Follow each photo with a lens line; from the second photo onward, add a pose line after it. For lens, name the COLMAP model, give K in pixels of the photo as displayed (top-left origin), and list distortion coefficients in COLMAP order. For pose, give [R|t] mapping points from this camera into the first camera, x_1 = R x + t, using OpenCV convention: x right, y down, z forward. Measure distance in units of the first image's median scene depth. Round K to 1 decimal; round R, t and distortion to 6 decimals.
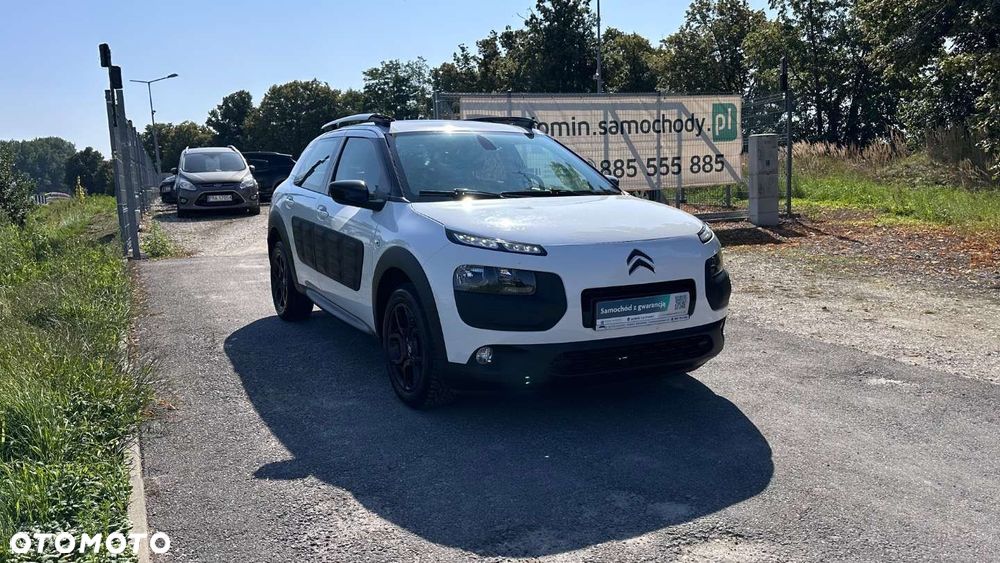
lens RADIAL K [[804.0, 0, 491.9], [0, 804.0, 285.4], [0, 0, 1]] dist [0.195624, -0.367398]
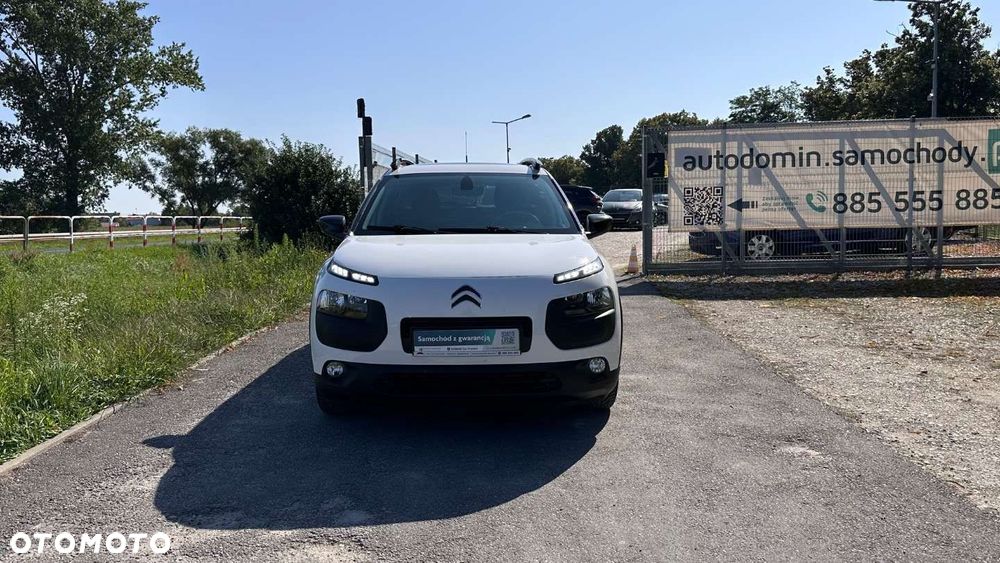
lens RADIAL K [[806.6, 0, 486.5], [0, 806.6, 276.1], [0, 0, 1]] dist [0.106675, -0.167432]
pose [[0.896112, 0.051241, -0.440859, 0.189972], [-0.071453, 0.997012, -0.029358, -0.007540], [0.438038, 0.057808, 0.897096, 0.014363]]
